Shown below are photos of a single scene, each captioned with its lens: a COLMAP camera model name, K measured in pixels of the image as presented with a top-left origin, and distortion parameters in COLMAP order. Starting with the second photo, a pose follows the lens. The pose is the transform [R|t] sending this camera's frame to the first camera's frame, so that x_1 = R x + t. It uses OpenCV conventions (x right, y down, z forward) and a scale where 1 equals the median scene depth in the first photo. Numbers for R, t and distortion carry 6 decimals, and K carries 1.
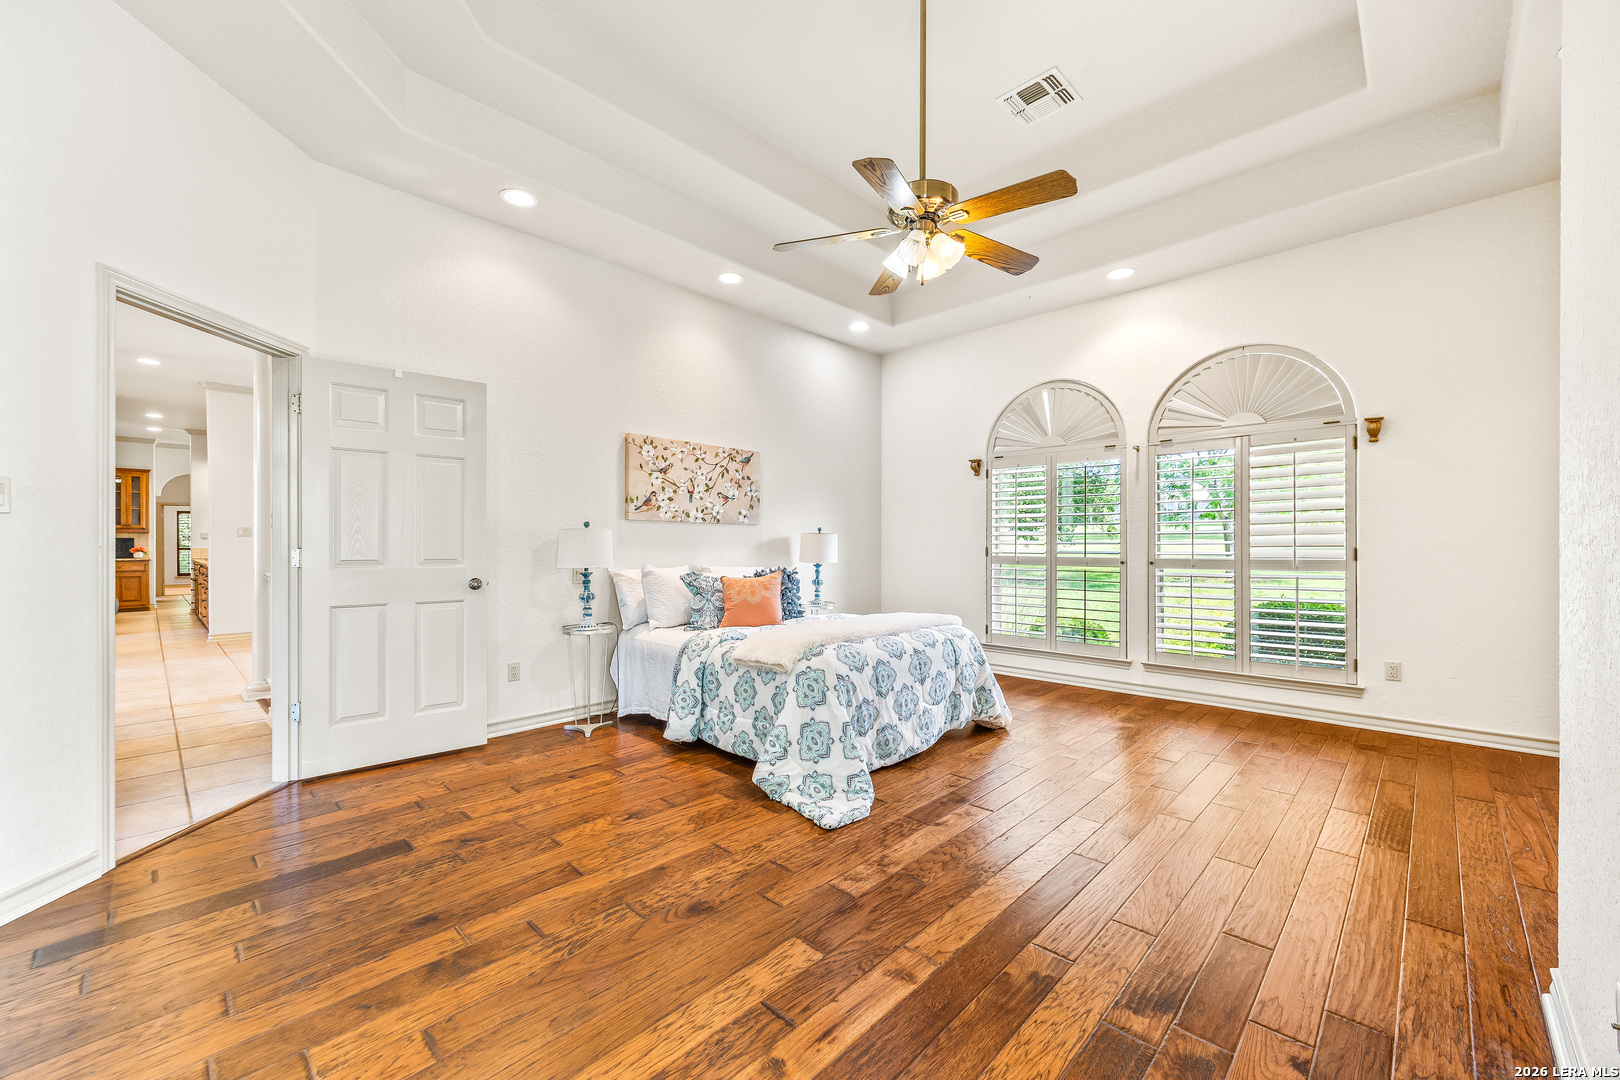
lens RADIAL K [[620.5, 0, 822.1], [0, 620.5, 539.2], [0, 0, 1]] dist [0.000561, 0.000746]
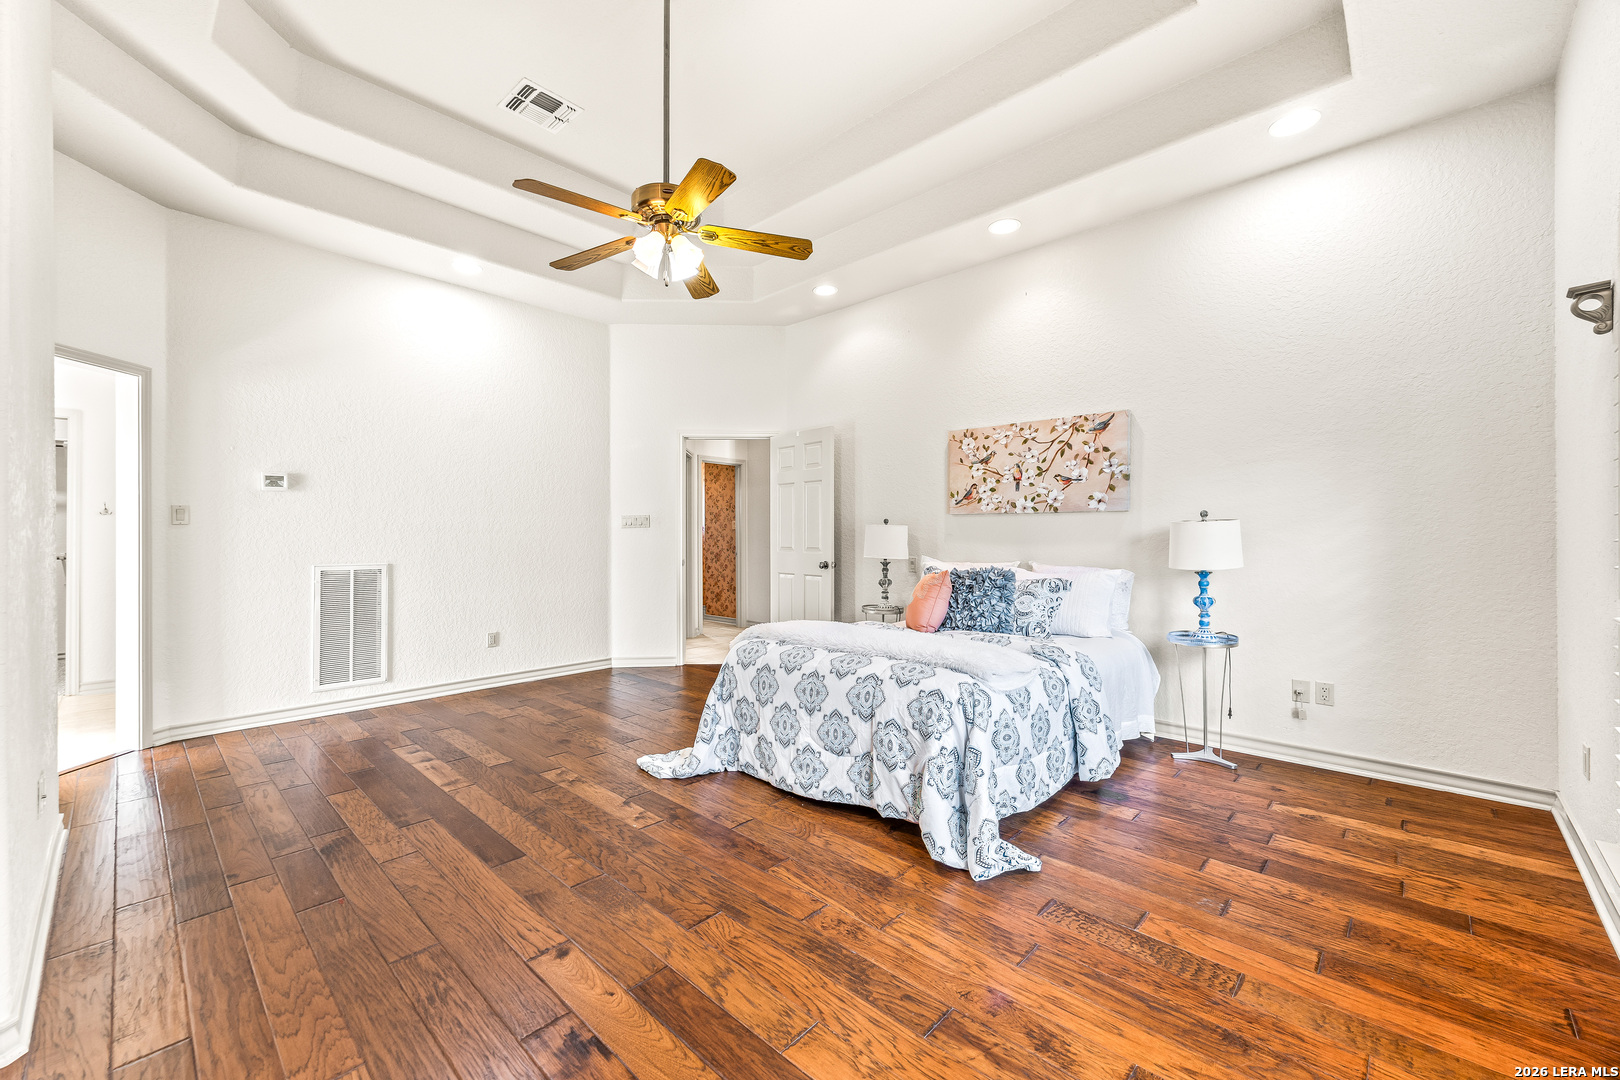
lens RADIAL K [[620.5, 0, 823.1], [0, 620.5, 539.6], [0, 0, 1]] dist [0.000561, 0.000746]
pose [[0.034464, 0.003887, -0.999398, 0.714383], [0.008791, 0.999953, 0.004193, 0.004580], [0.999367, -0.008930, 0.034428, 0.742780]]
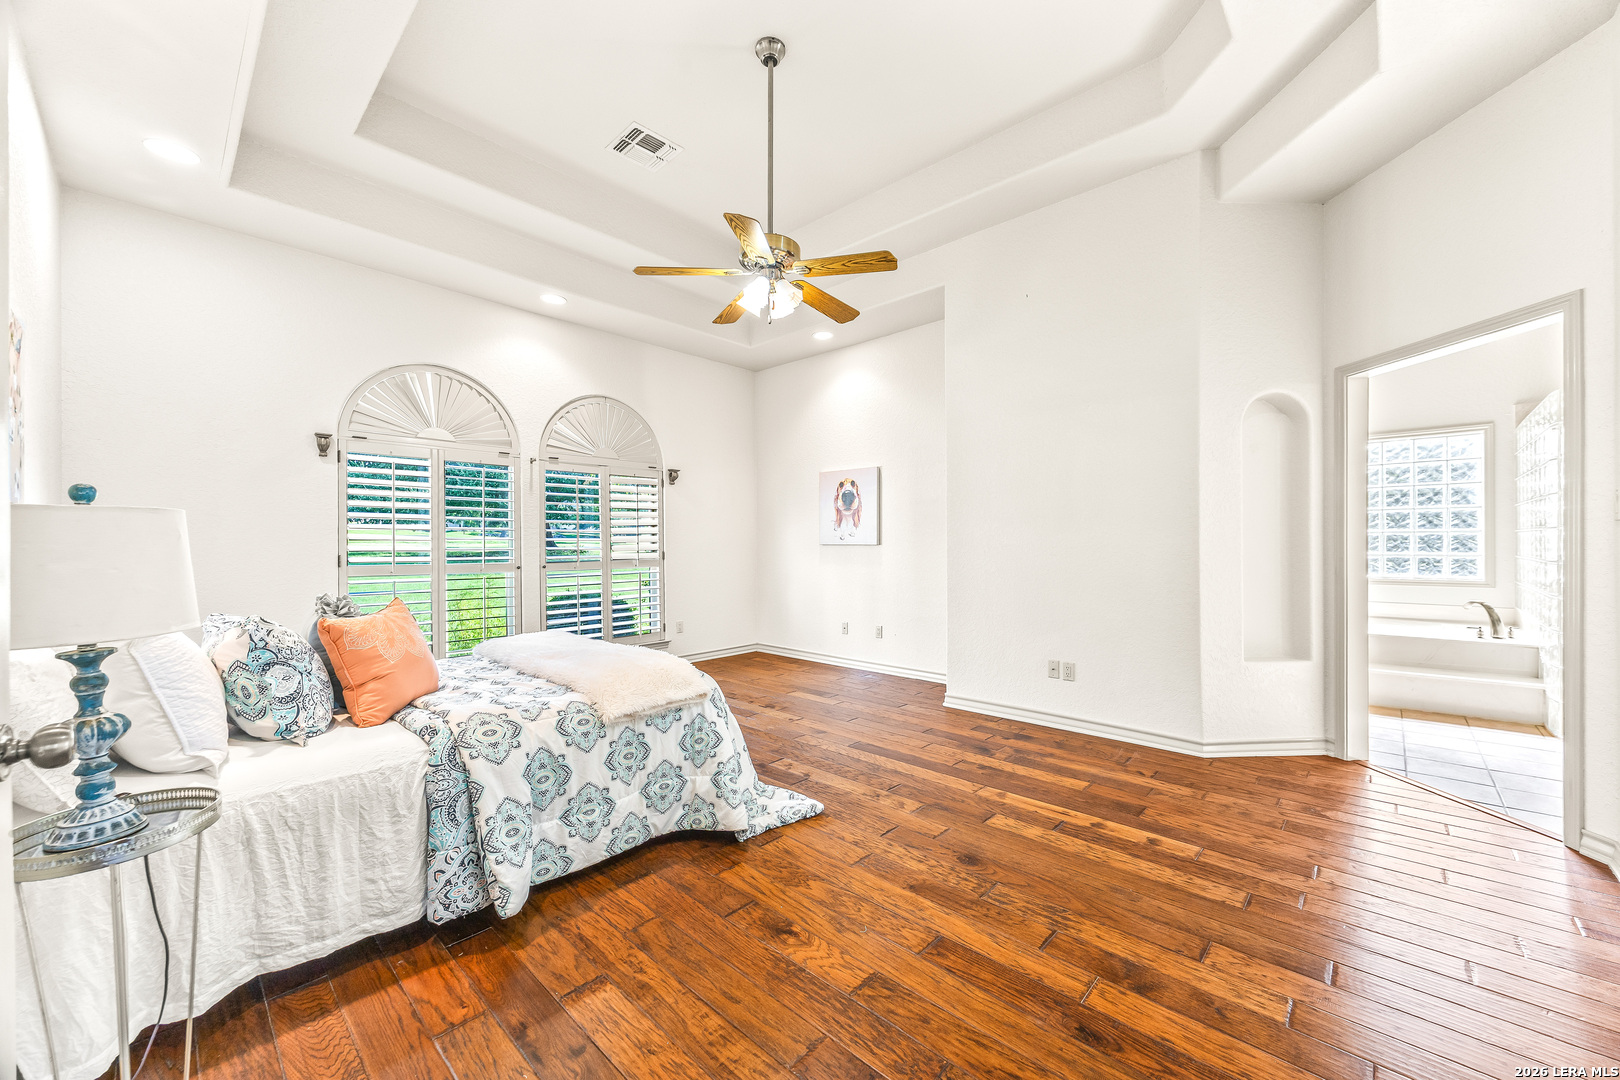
lens RADIAL K [[620.5, 0, 800.4], [0, 620.5, 546.0], [0, 0, 1]] dist [0.000561, 0.000746]
pose [[0.011826, 0.003918, 0.999922, -0.596641], [0.000151, 0.999992, -0.003920, 0.005285], [-0.999930, 0.000198, 0.011826, 0.569880]]
